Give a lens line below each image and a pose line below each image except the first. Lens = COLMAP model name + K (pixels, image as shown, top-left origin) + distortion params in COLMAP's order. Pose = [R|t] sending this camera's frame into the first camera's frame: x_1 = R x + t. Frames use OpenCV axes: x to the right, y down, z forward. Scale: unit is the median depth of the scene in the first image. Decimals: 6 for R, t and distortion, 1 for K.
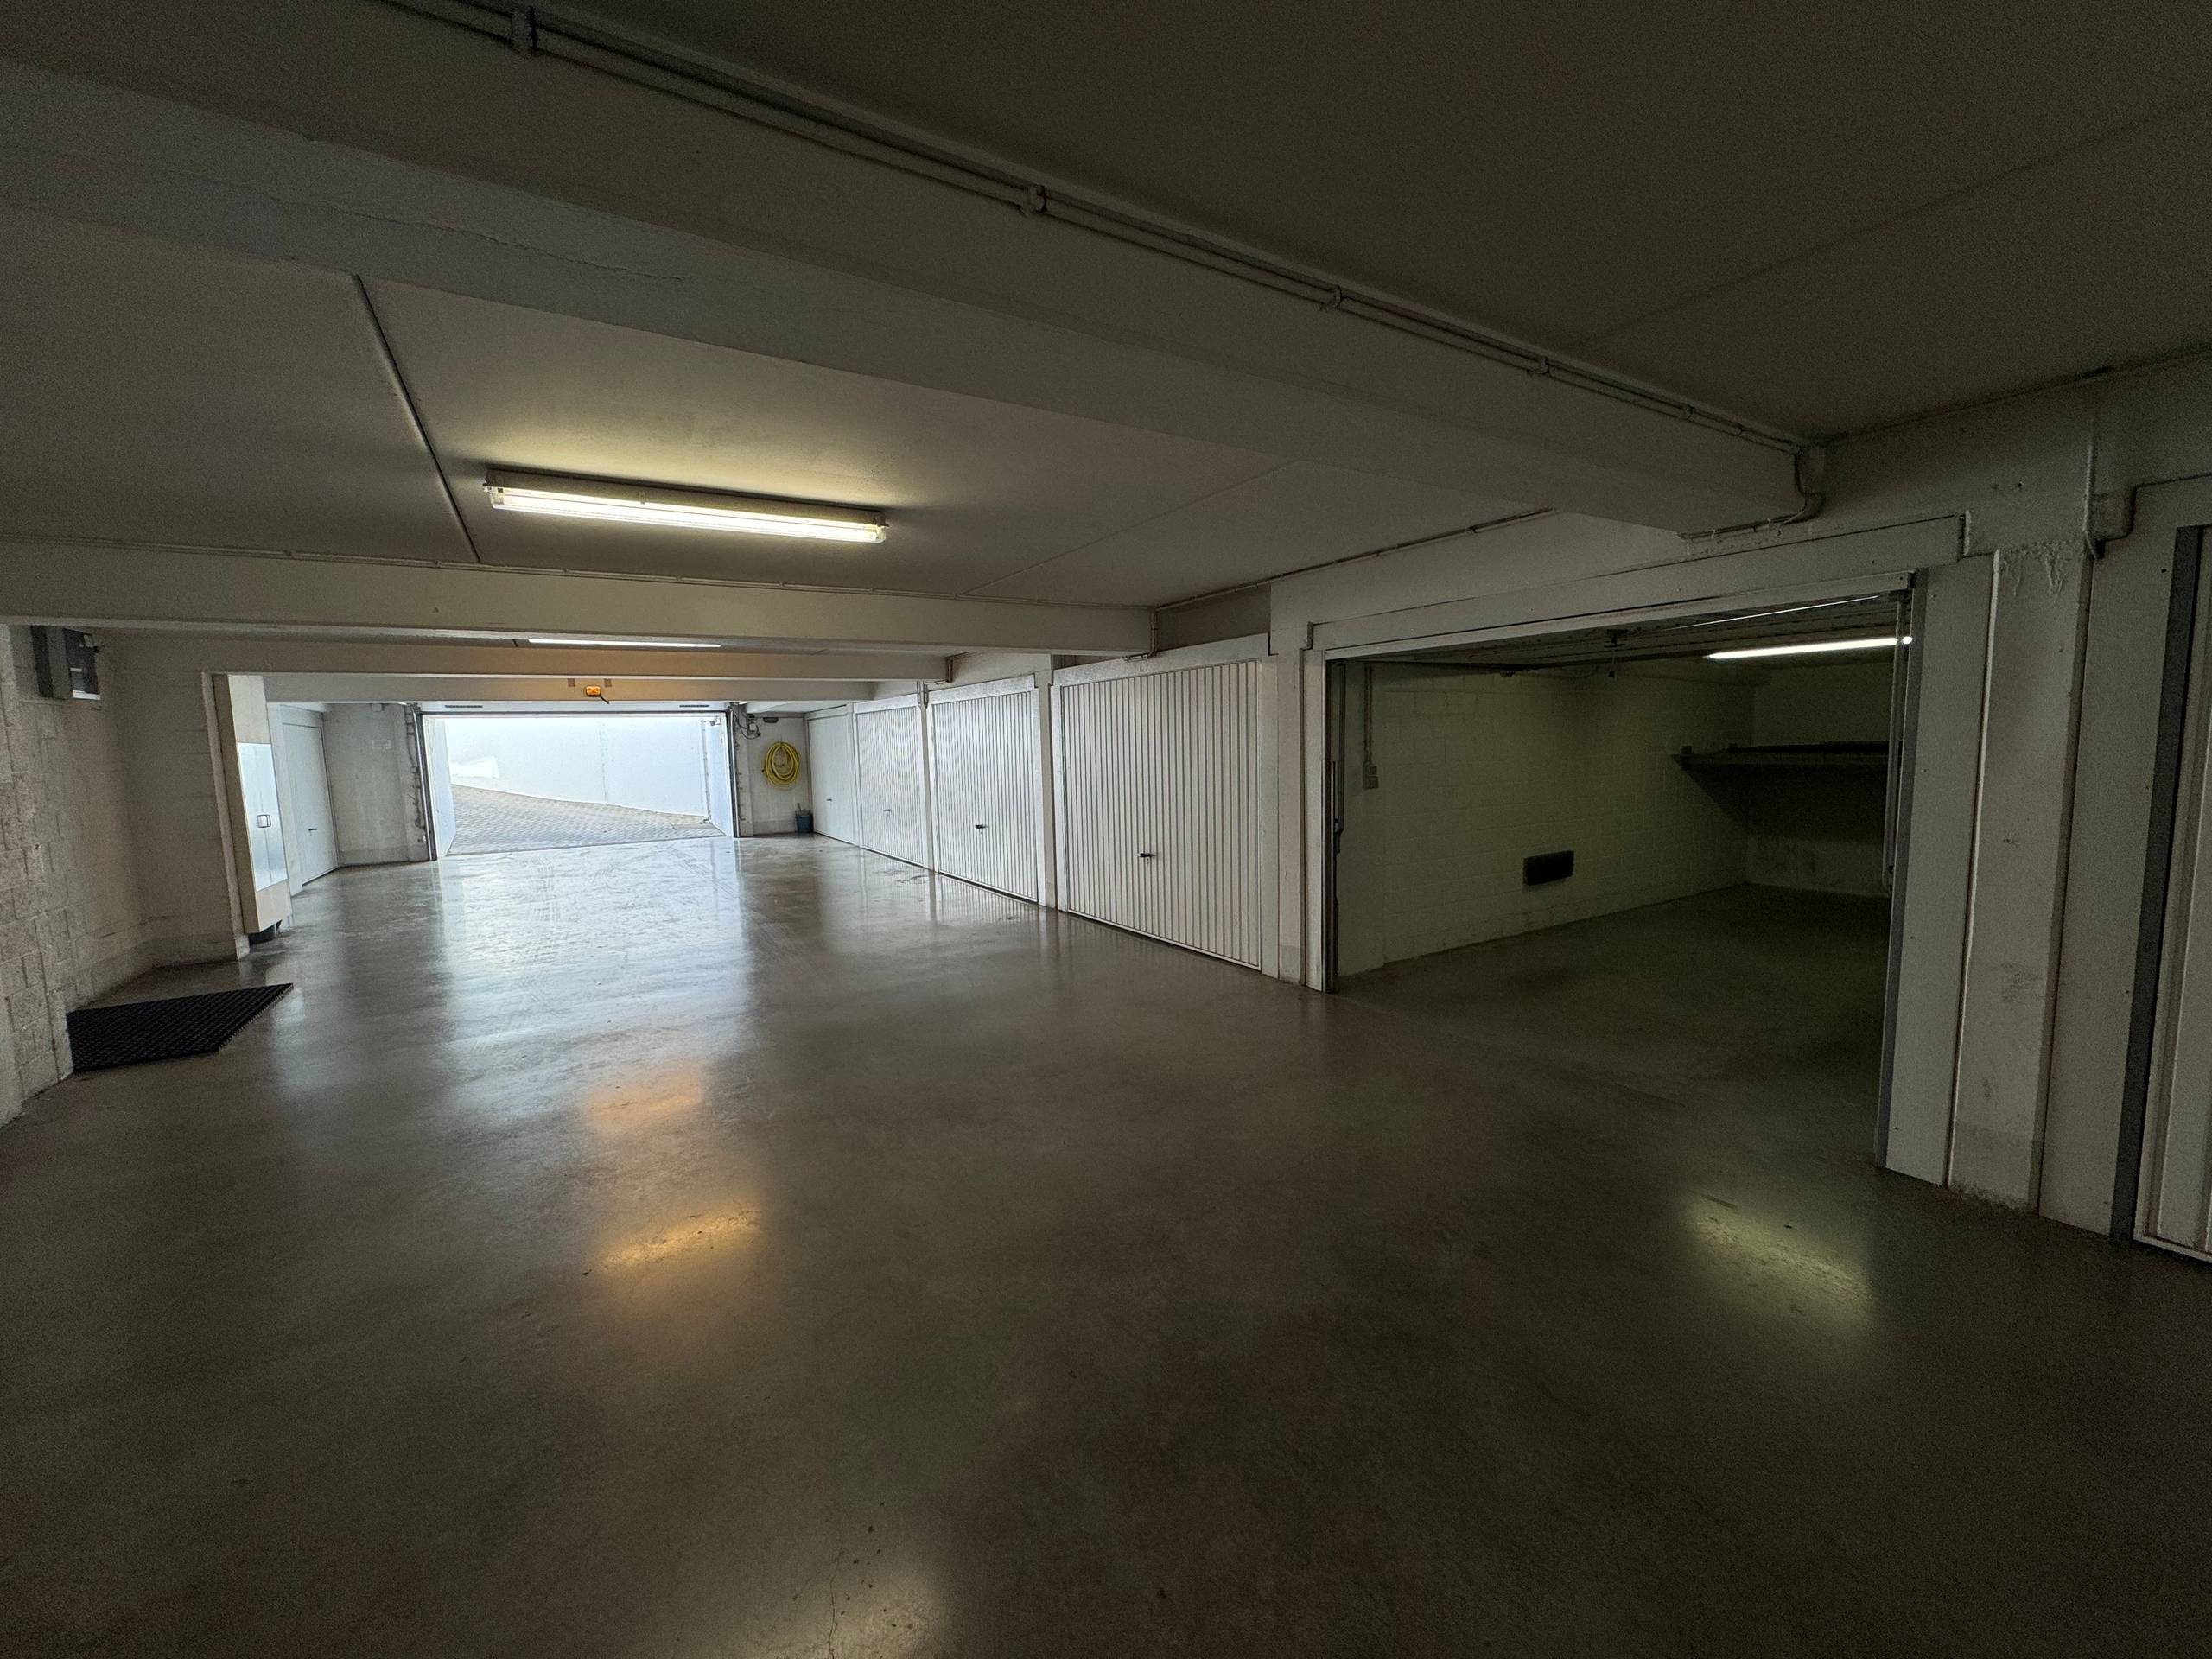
lens RADIAL K [[888.1, 0, 1102.4], [0, 888.1, 831.2], [0, 0, 1]] dist [0.000539, -0.000123]
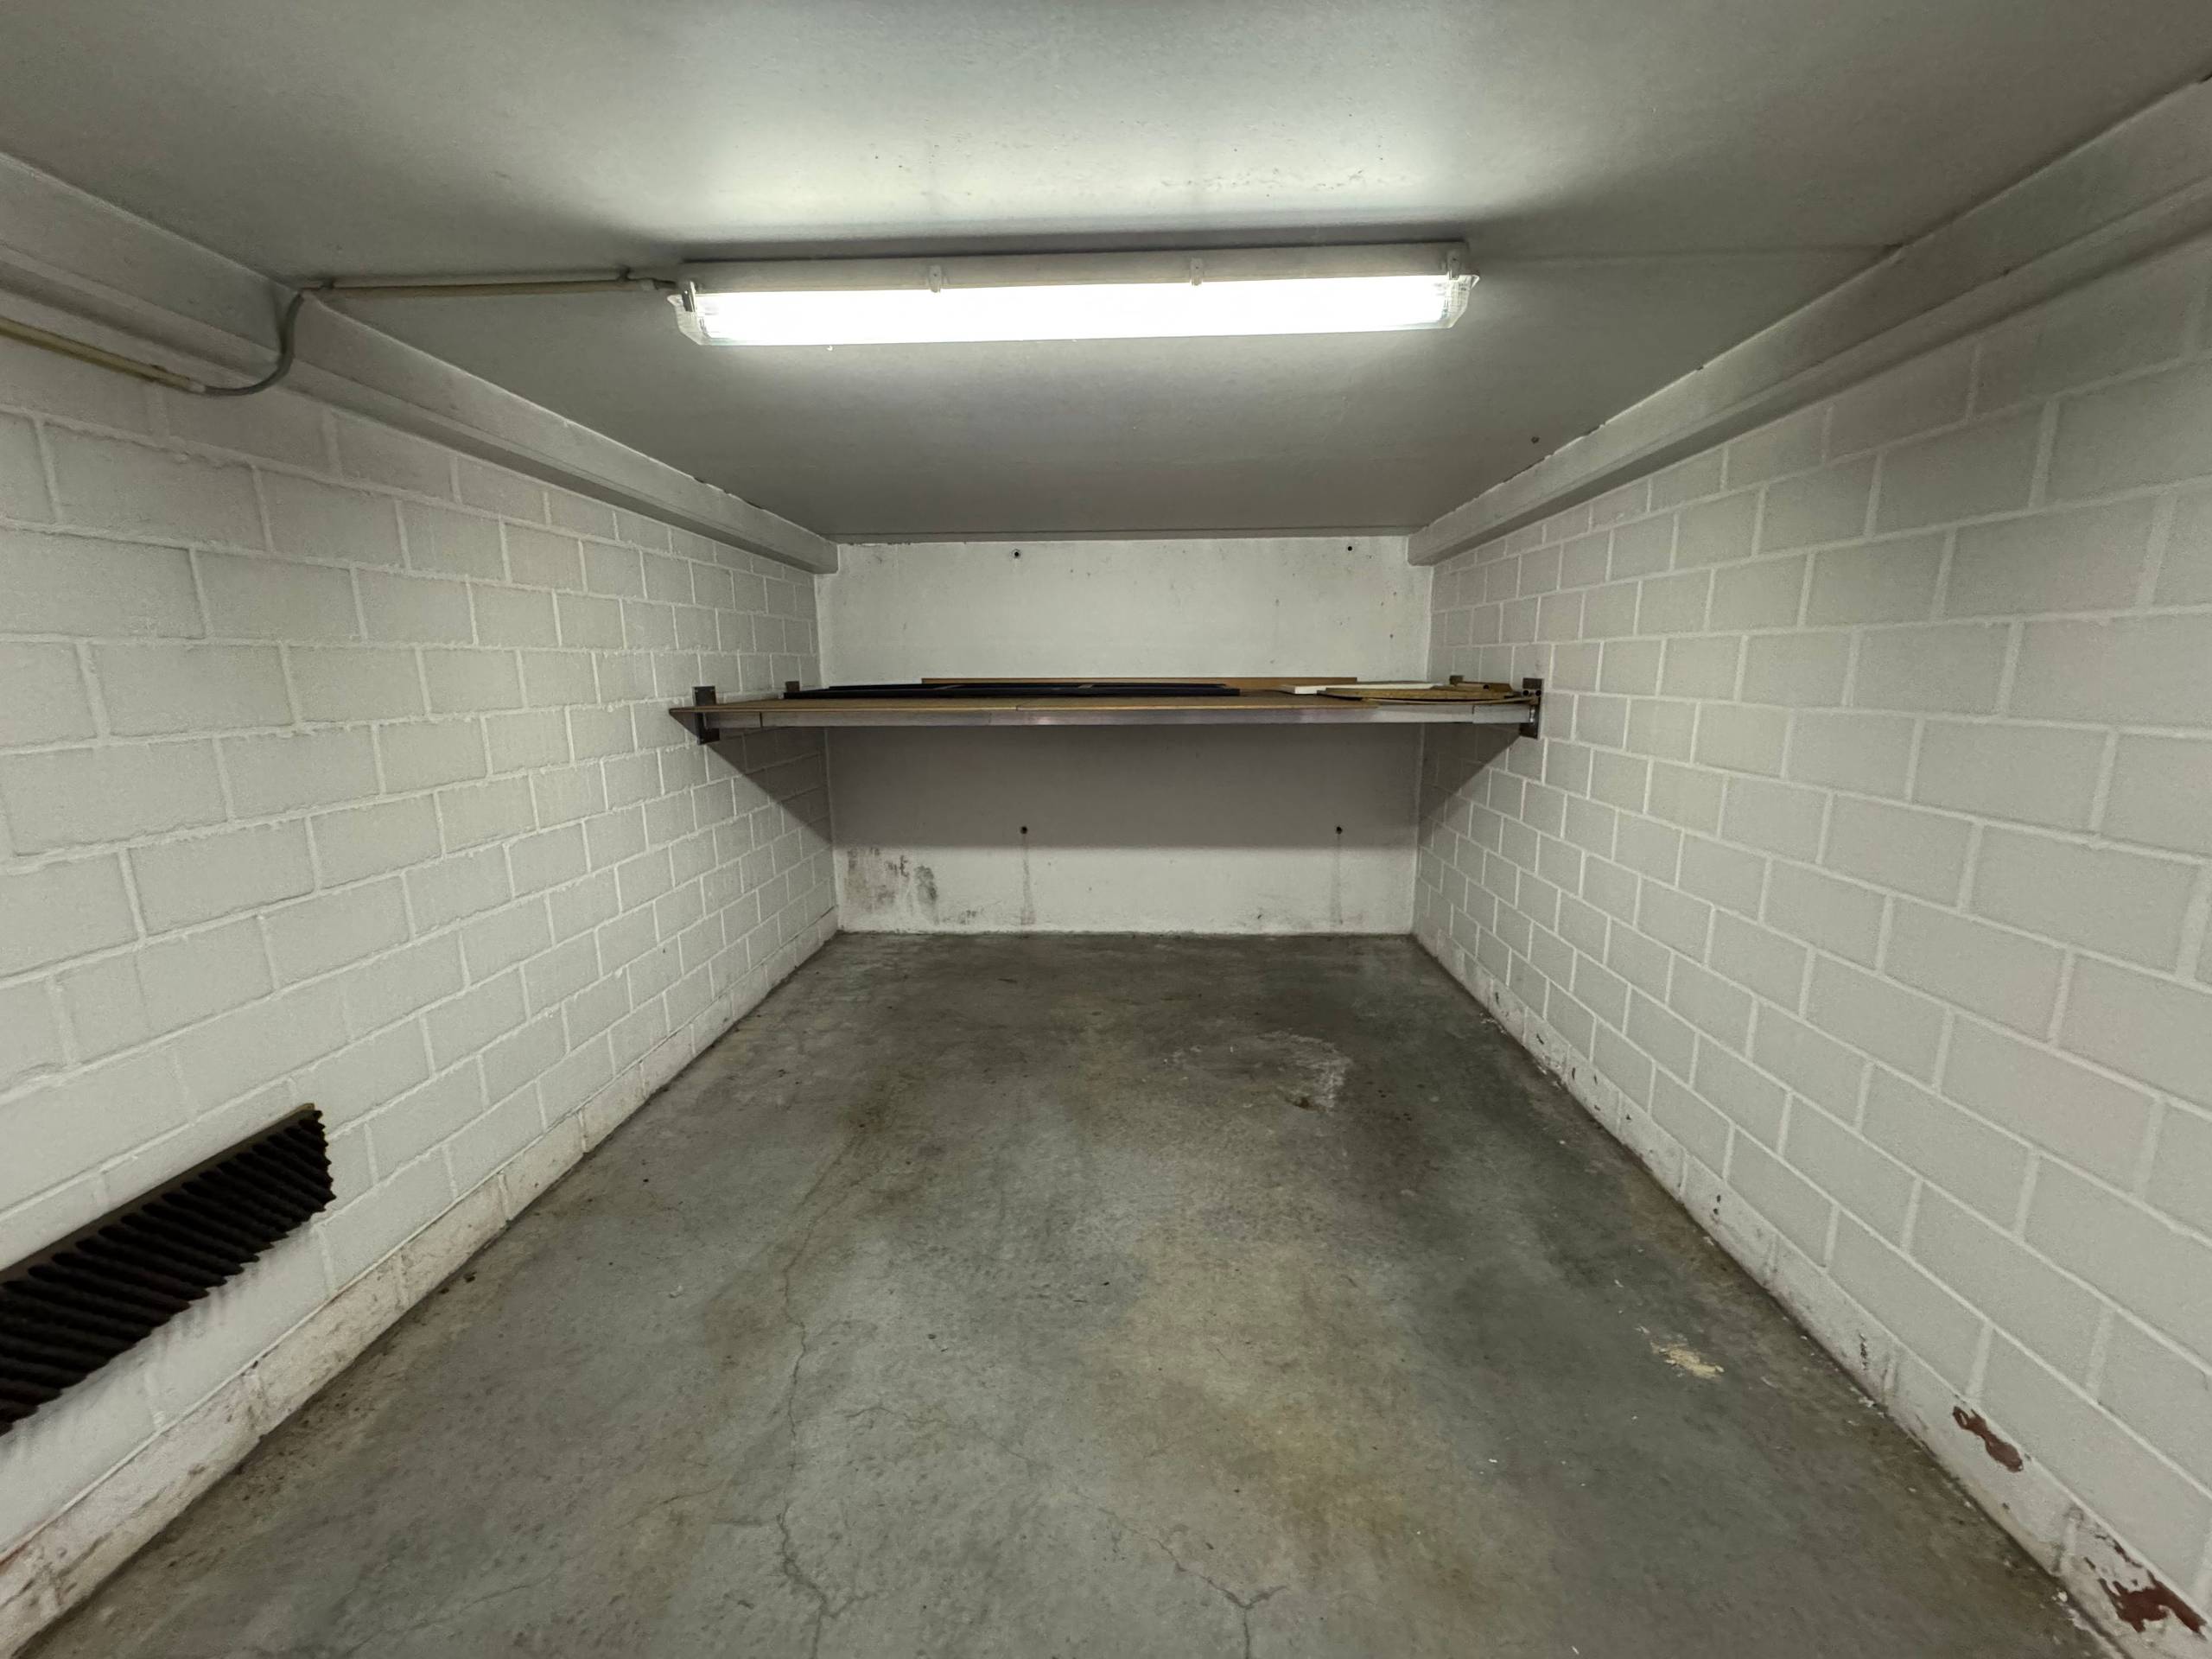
lens RADIAL K [[886.3, 0, 1098.3], [0, 886.3, 829.0], [0, 0, 1]] dist [-0.002713, -0.000515]
pose [[0.565697, -0.133034, 0.813811, 0.602059], [0.081080, 0.991092, 0.105654, -0.084032], [-0.820617, 0.006215, 0.571444, 0.883090]]
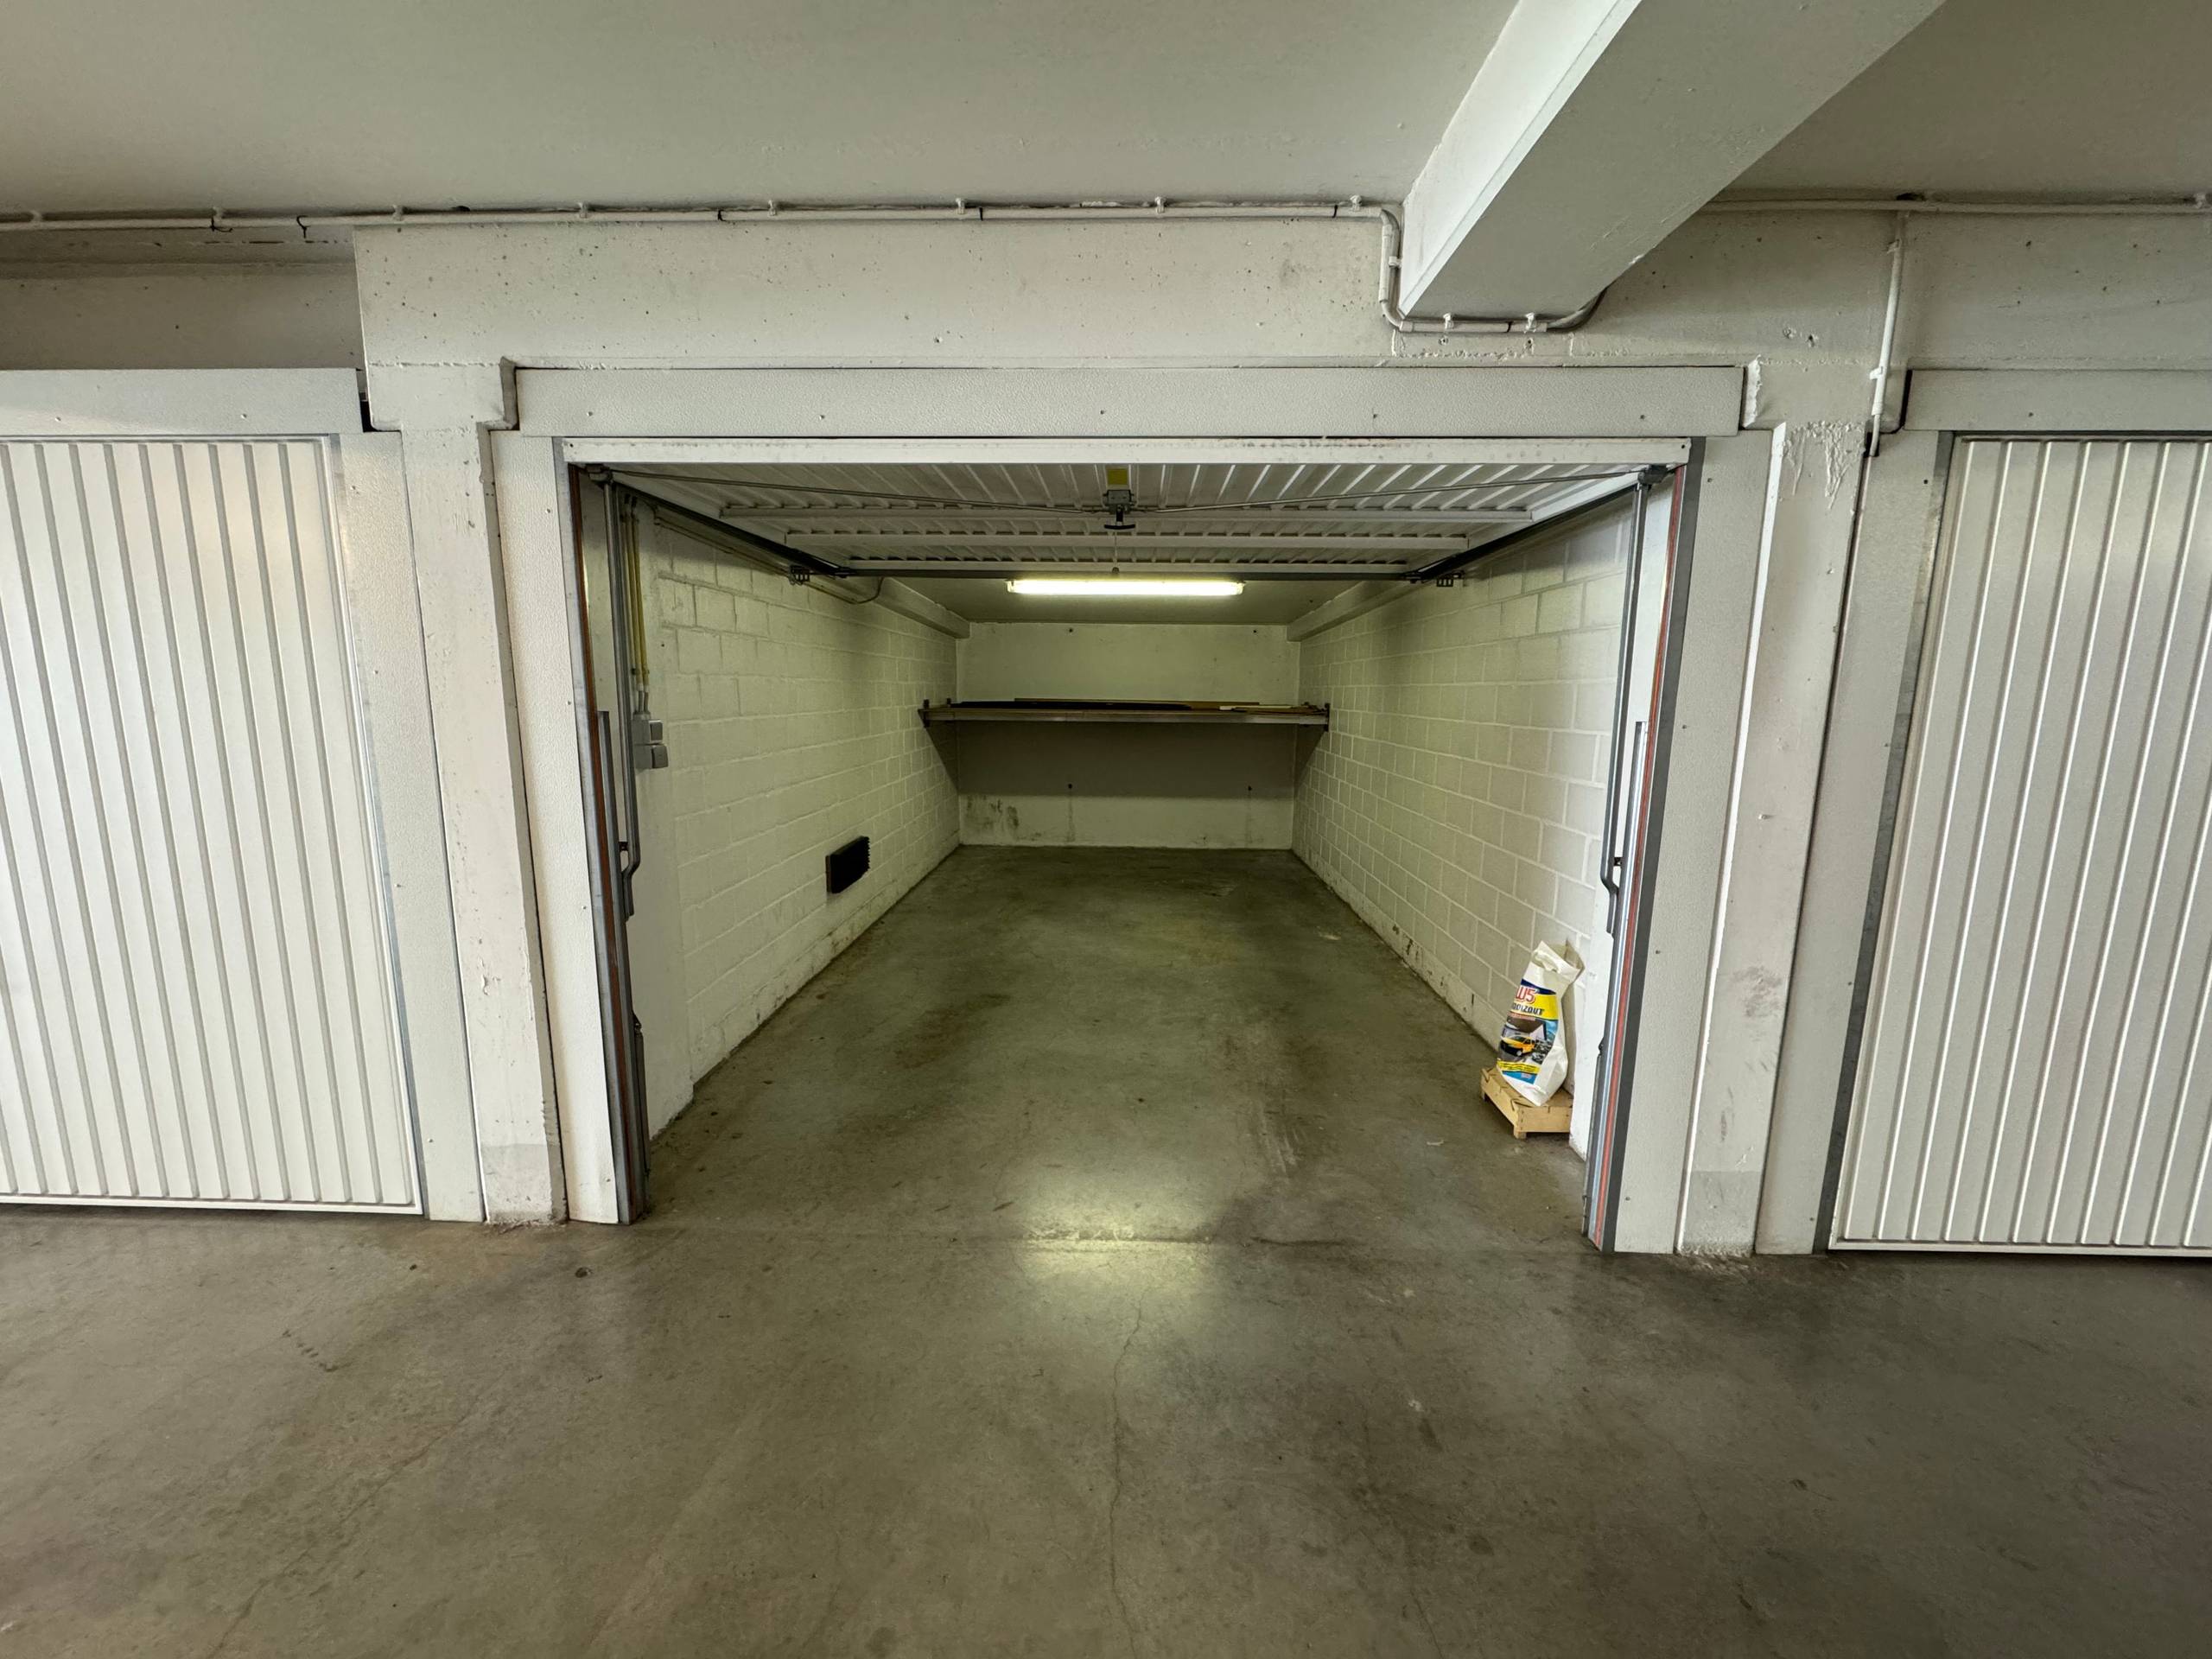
lens RADIAL K [[888.1, 0, 1102.4], [0, 888.1, 831.2], [0, 0, 1]] dist [0.000539, -0.000123]
pose [[0.549675, -0.102865, 0.829021, 0.028317], [0.063204, 0.994666, 0.081512, -0.040050], [-0.832984, 0.007593, 0.553245, 0.552598]]
